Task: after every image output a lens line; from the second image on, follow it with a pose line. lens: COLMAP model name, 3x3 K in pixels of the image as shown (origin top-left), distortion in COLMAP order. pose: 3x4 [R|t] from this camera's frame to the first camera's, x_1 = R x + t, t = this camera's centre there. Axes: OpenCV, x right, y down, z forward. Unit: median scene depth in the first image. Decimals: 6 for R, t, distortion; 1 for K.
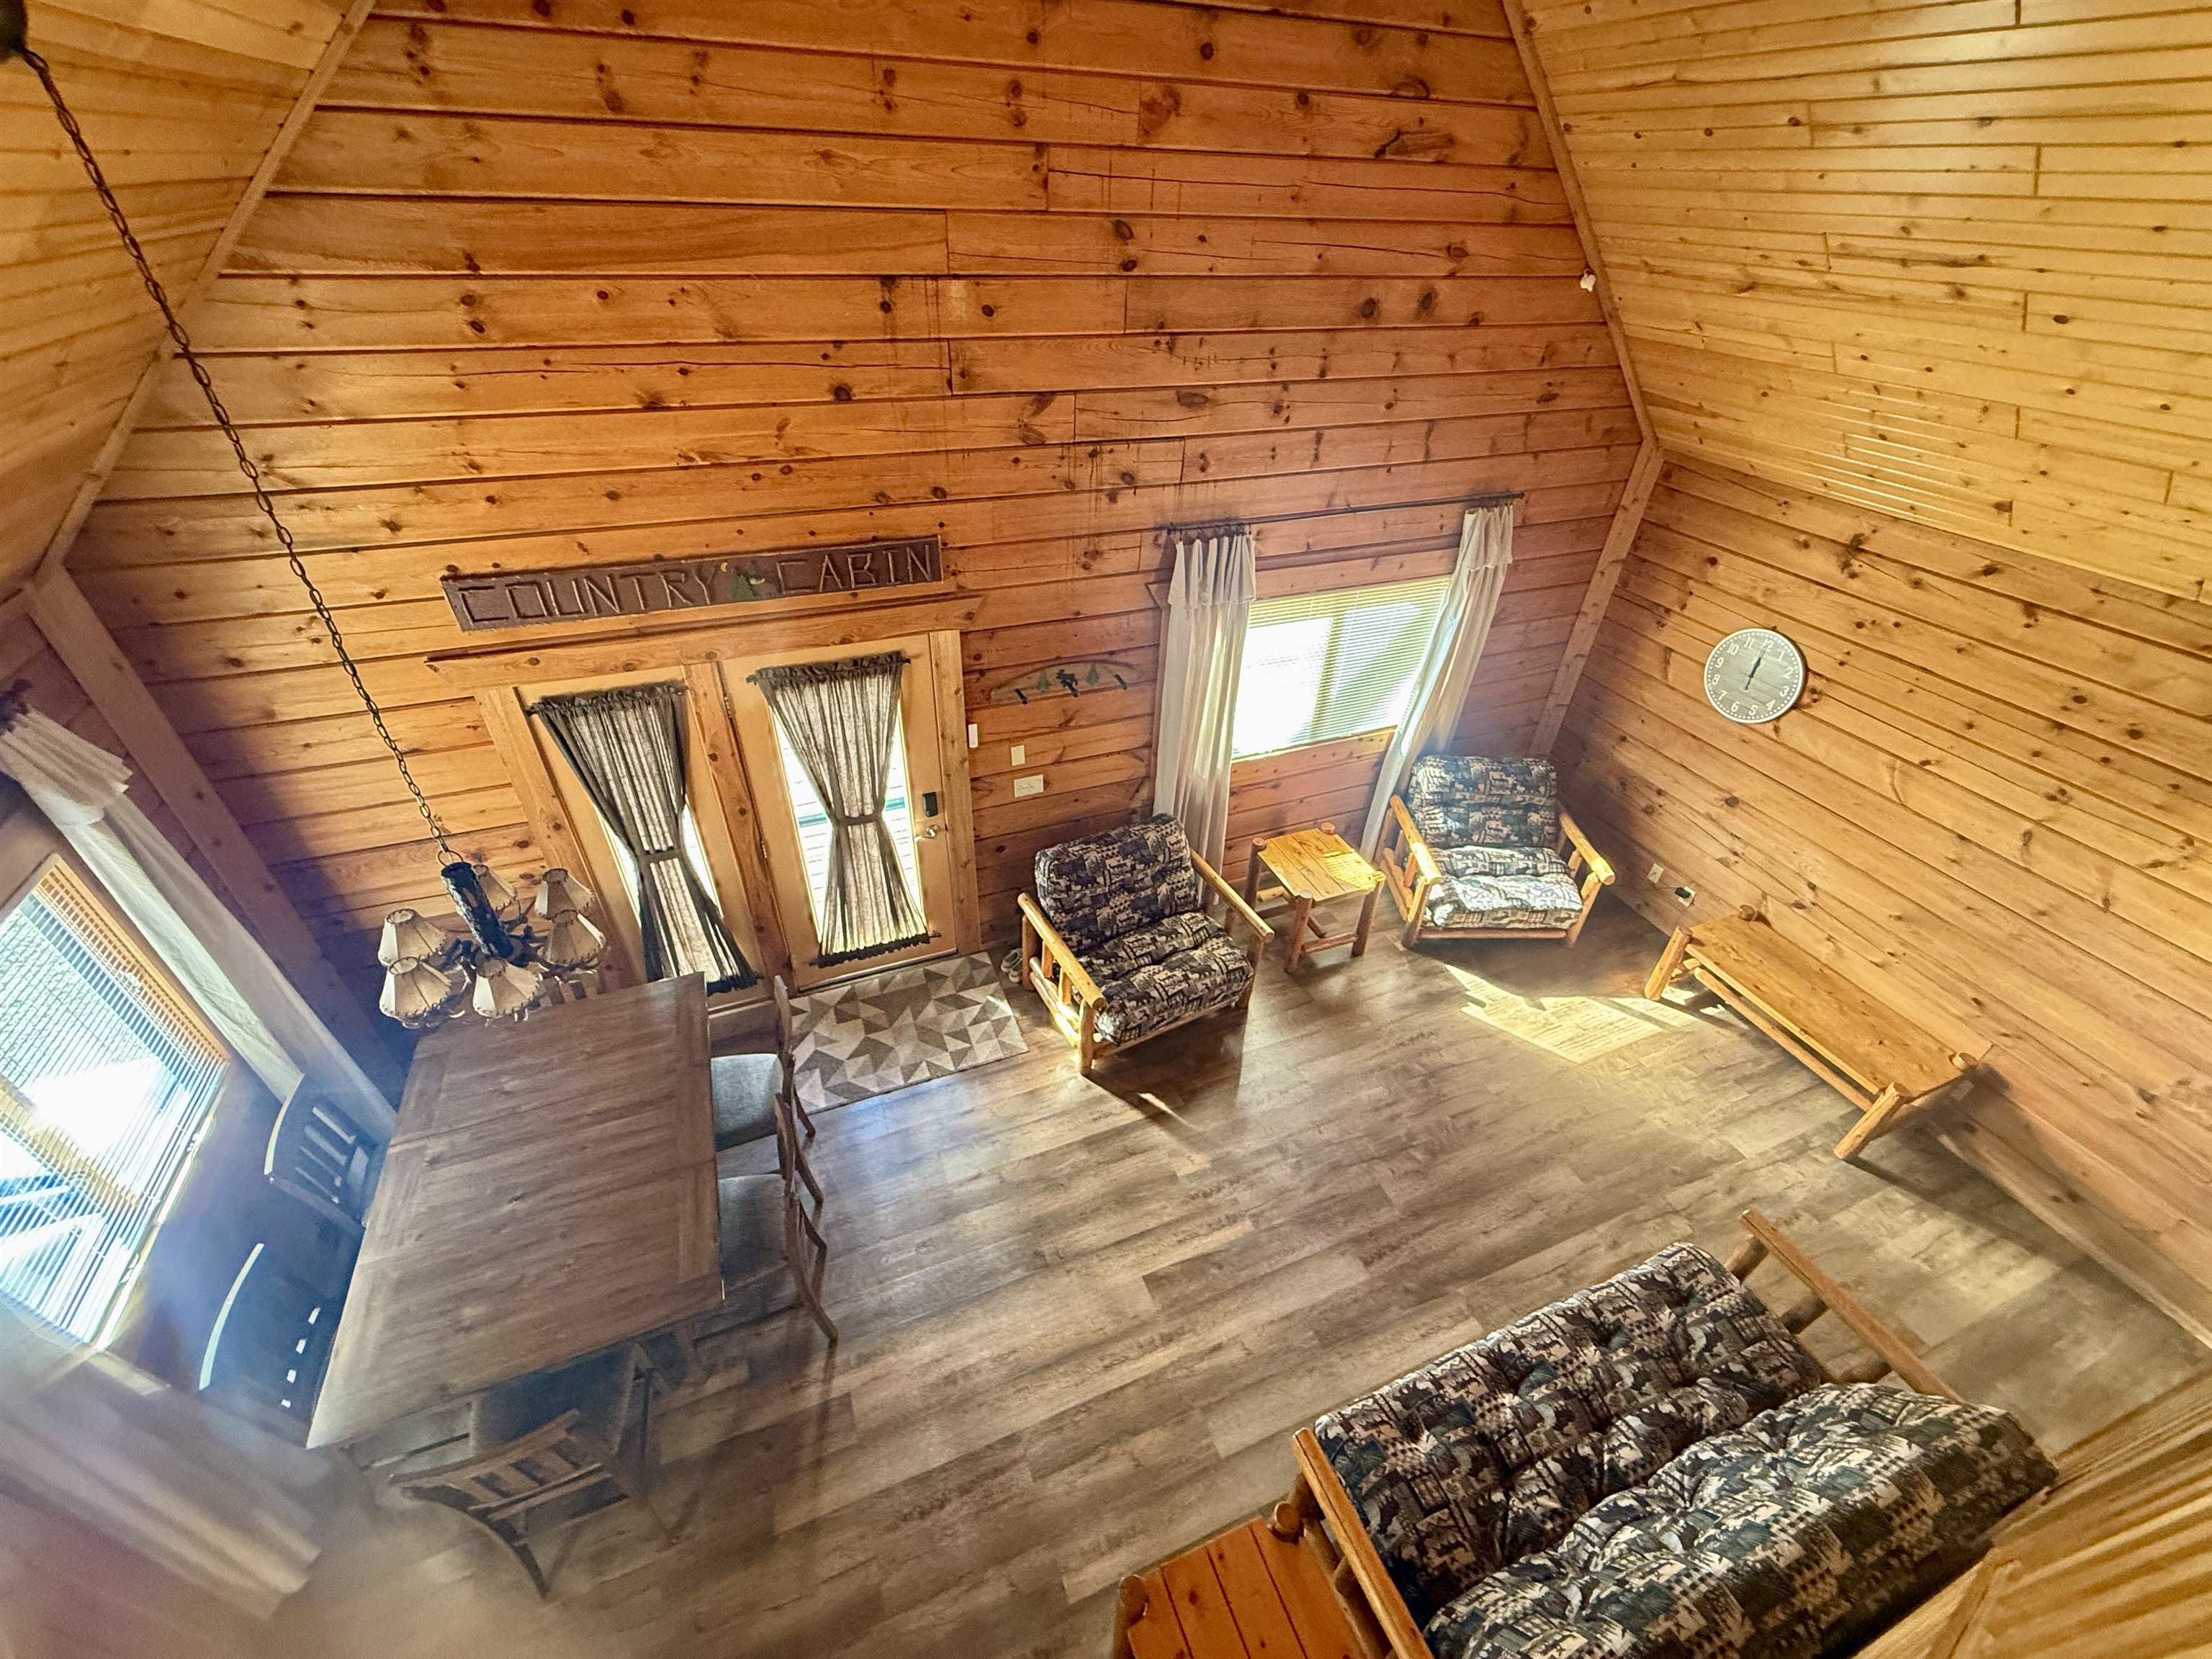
lens RADIAL K [[880.8, 0, 1099.0], [0, 880.8, 828.8], [0, 0, 1]] dist [-0.000046, -0.000118]
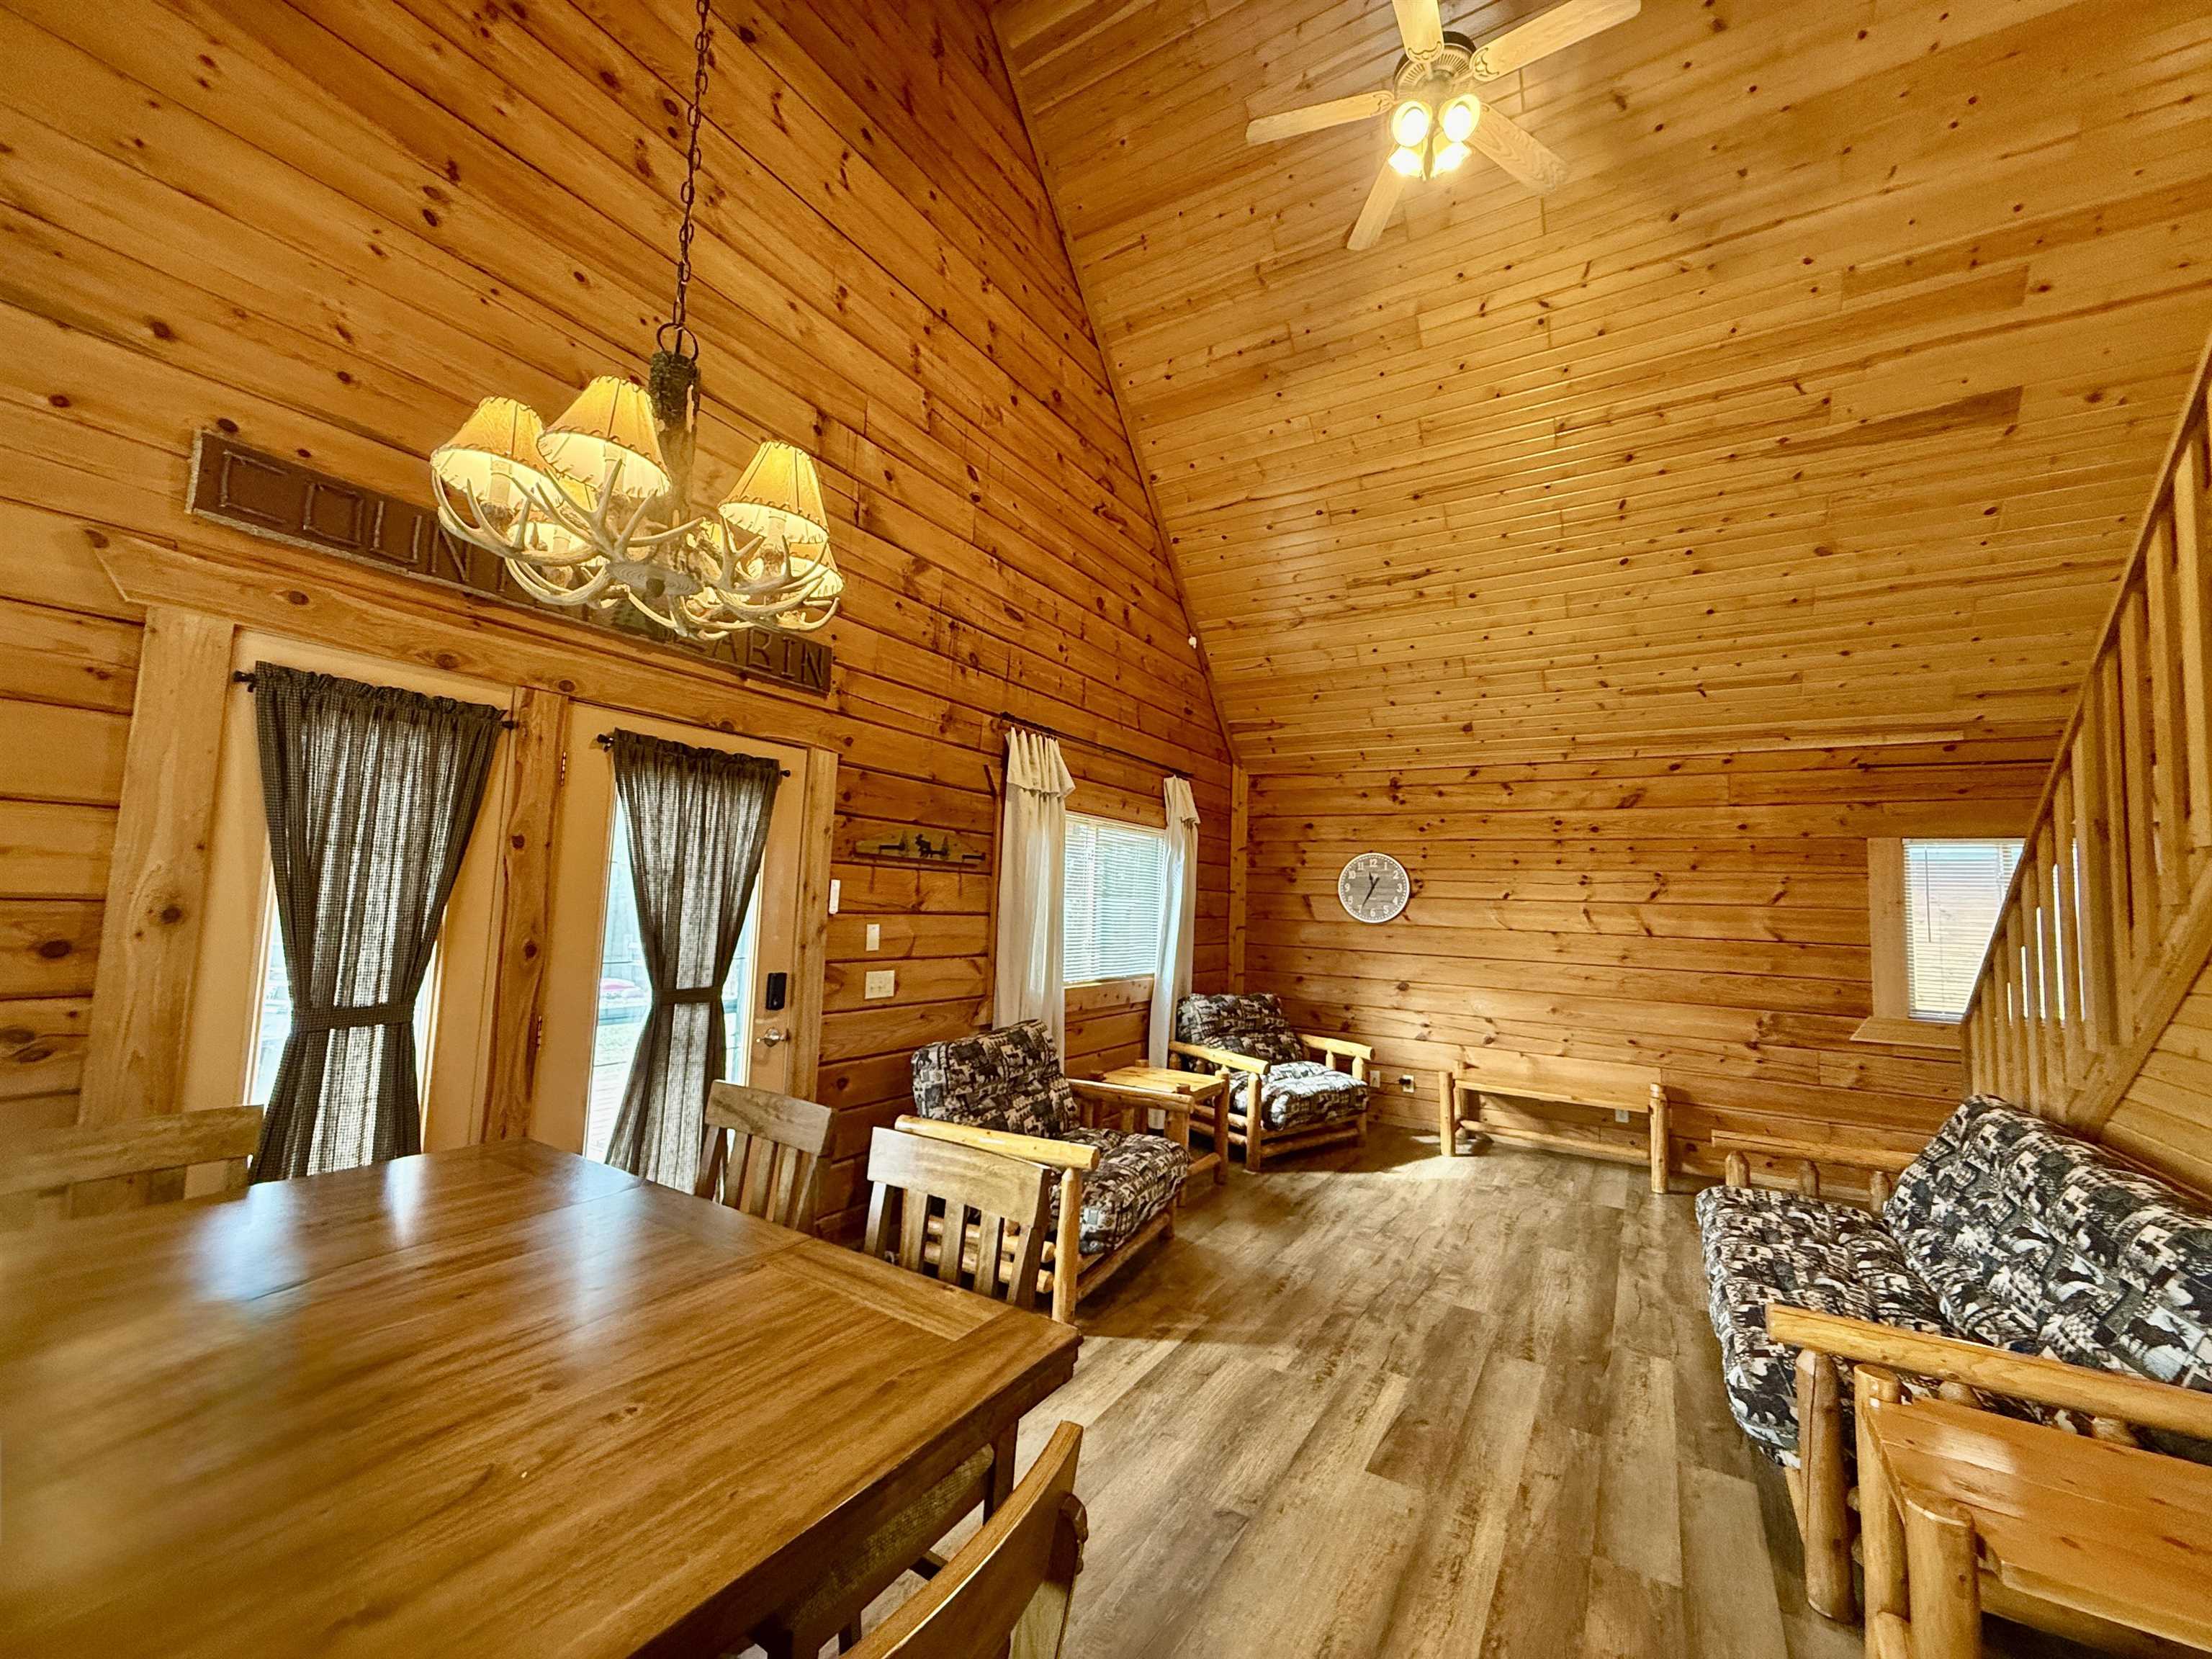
lens RADIAL K [[877.4, 0, 1098.3], [0, 877.4, 829.0], [0, 0, 1]] dist [-0.000204, -0.000115]
pose [[0.808635, 0.050482, 0.586141, -0.452484], [0.338019, 0.775577, -0.533126, 0.383365], [-0.481511, 0.629232, 0.610094, 0.379715]]
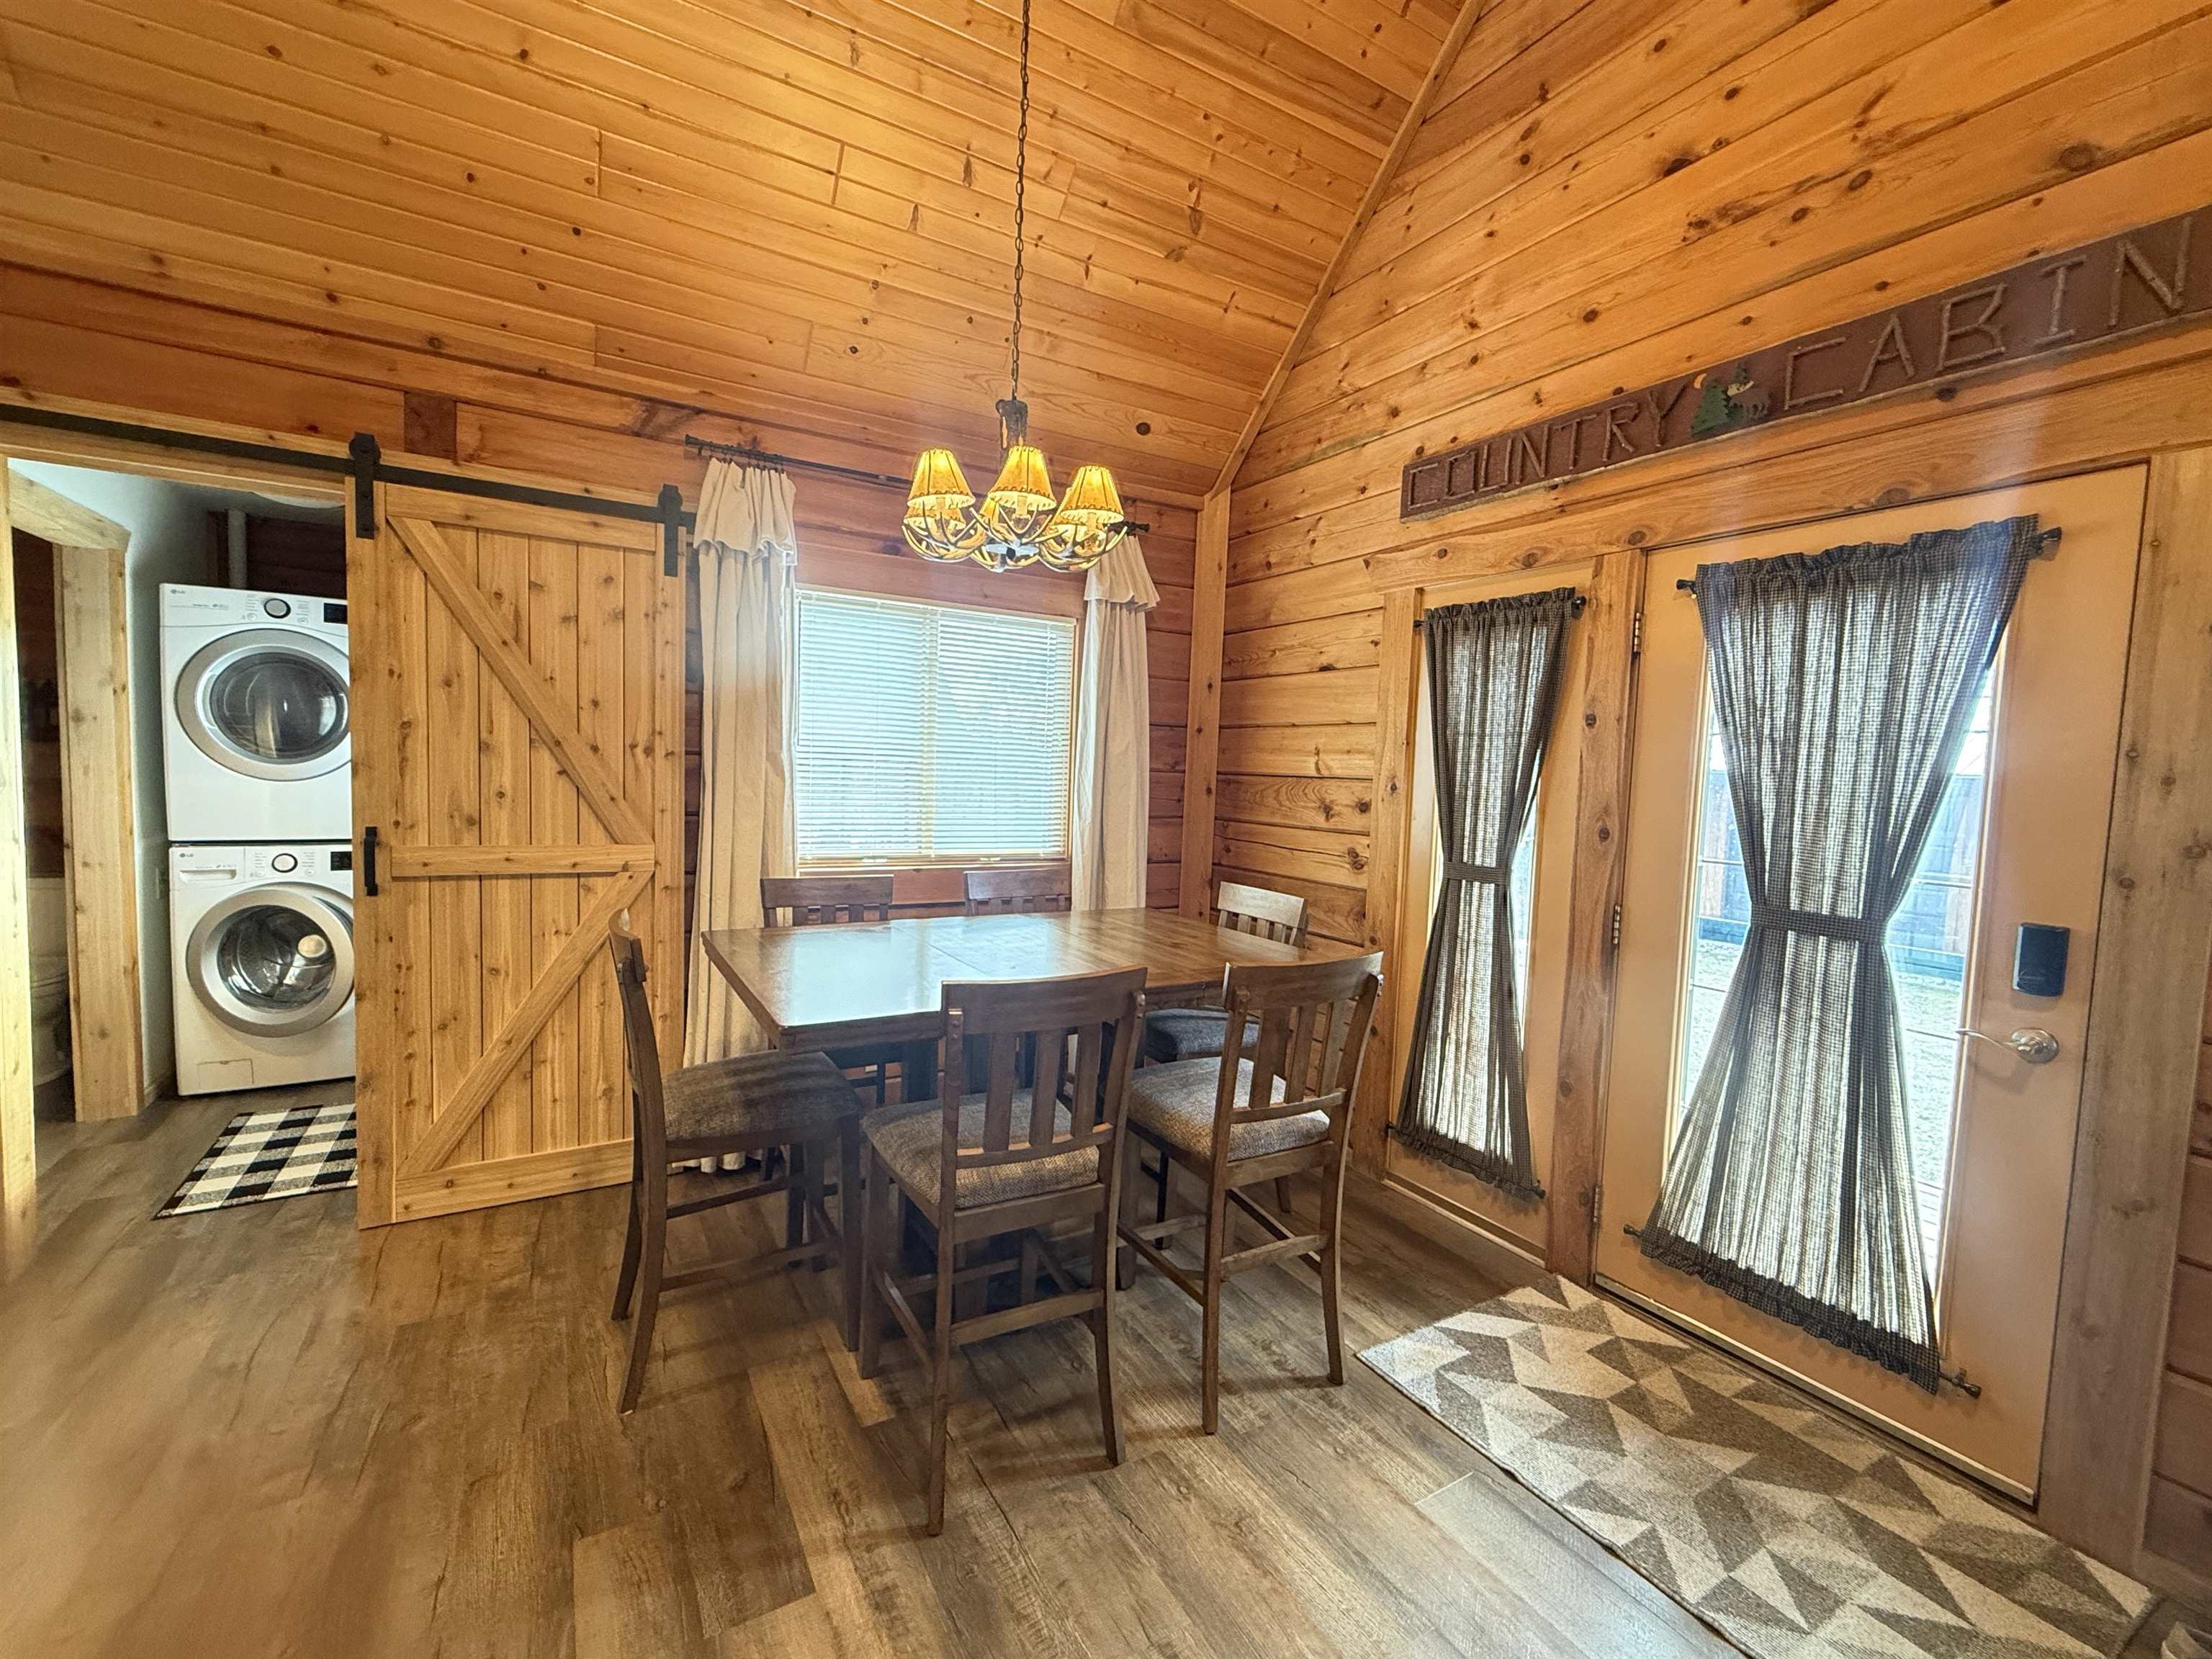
lens RADIAL K [[929.1, 0, 1099.5], [0, 929.1, 828.5], [0, 0, 1]] dist [0.000293, -0.000041]
pose [[0.152252, 0.041379, -0.987475, 0.154942], [-0.611620, 0.788777, -0.061249, 0.222267], [0.776363, 0.613285, 0.145401, 0.654951]]
